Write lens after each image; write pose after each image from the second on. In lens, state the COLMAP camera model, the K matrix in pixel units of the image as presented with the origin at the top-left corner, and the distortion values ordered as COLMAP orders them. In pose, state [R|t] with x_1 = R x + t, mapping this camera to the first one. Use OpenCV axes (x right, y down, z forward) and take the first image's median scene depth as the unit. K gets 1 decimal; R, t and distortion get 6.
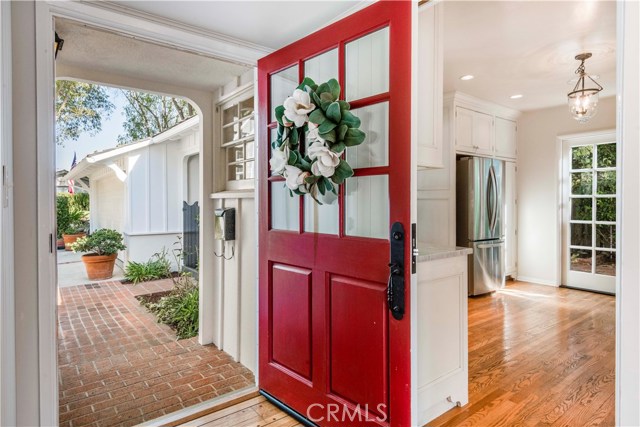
lens RADIAL K [[353.3, 0, 314.4], [0, 353.3, 205.6], [0, 0, 1]] dist [0.005697, -0.003389]
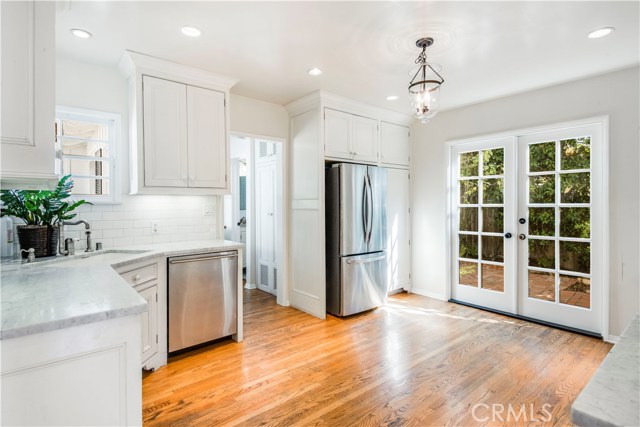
lens RADIAL K [[312.4, 0, 316.8], [0, 312.4, 207.5], [0, 0, 1]] dist [0.006231, -0.002344]
pose [[0.999268, -0.002093, 0.038211, 0.329526], [0.002054, 0.999997, 0.001057, -0.024058], [-0.038213, -0.000978, 0.999269, 0.188816]]
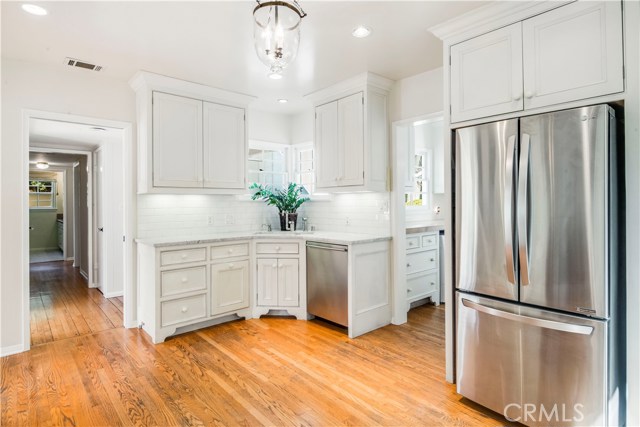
lens RADIAL K [[343.3, 0, 327.7], [0, 343.3, 203.0], [0, 0, 1]] dist [0.001882, -0.002565]
pose [[0.102108, 0.006405, -0.994753, 0.888258], [-0.008305, 0.999950, 0.005586, -0.029259], [0.994739, 0.007691, 0.102156, 0.711320]]
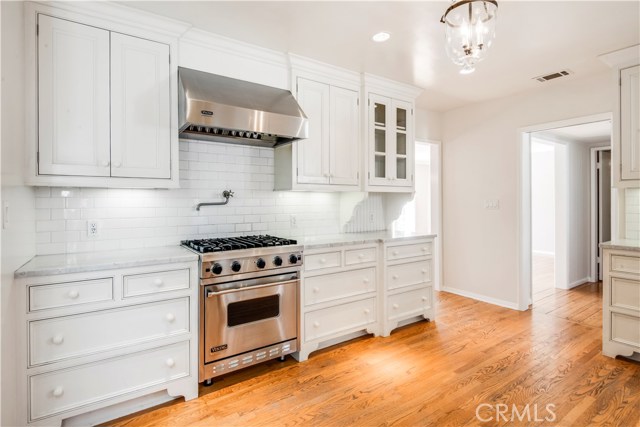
lens RADIAL K [[331.8, 0, 313.6], [0, 331.8, 199.1], [0, 0, 1]] dist [0.002837, 0.000136]
pose [[-0.999283, 0.003522, 0.037692, 0.677033], [0.003952, 0.999928, 0.011357, -0.030607], [-0.037649, 0.011498, -0.999225, 1.046623]]
